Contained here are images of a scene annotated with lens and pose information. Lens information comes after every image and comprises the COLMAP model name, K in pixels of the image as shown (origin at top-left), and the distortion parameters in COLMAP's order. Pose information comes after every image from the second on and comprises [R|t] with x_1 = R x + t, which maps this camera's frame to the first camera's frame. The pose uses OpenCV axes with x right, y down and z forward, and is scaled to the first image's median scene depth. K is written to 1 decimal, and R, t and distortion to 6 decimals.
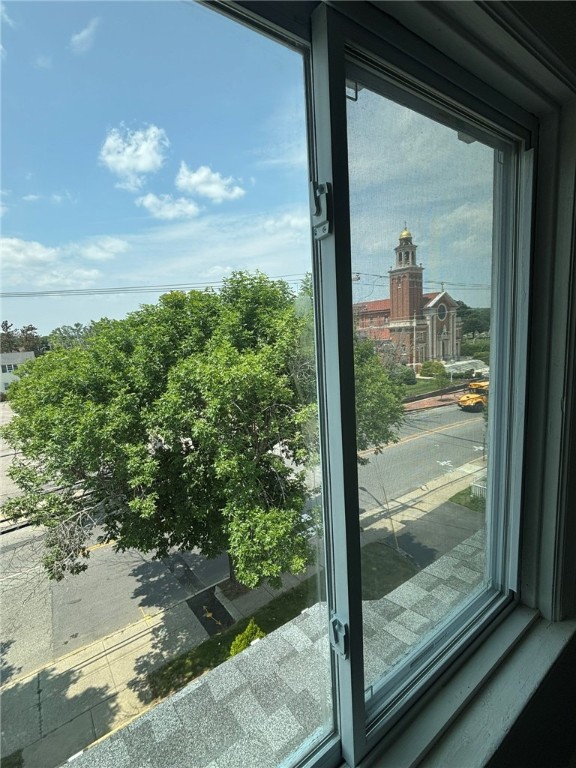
lens RADIAL K [[367.0, 0, 290.5], [0, 367.0, 380.8], [0, 0, 1]] dist [-0.000567, -0.001590]
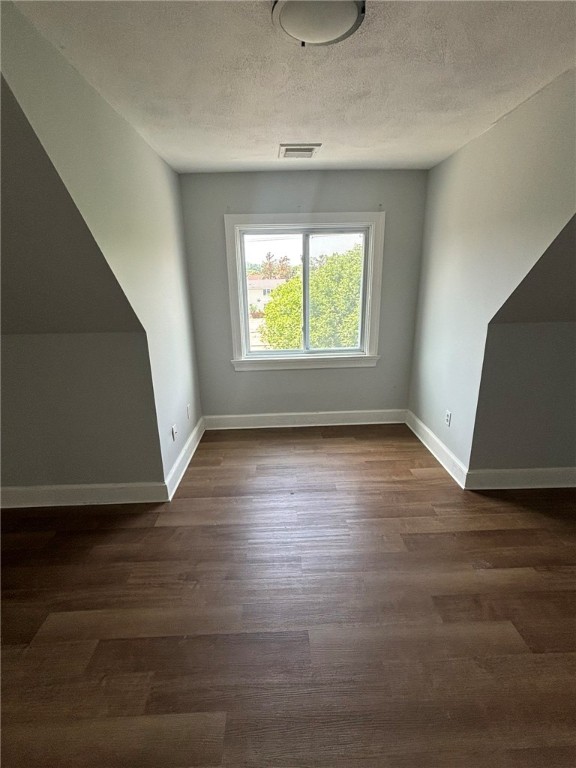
lens RADIAL K [[367.0, 0, 290.5], [0, 367.0, 380.8], [0, 0, 1]] dist [-0.000567, -0.001590]
pose [[0.825463, 0.193304, -0.530324, 0.219474], [-0.099768, 0.974705, 0.199991, 0.021097], [0.555569, -0.112176, 0.823869, -0.275061]]
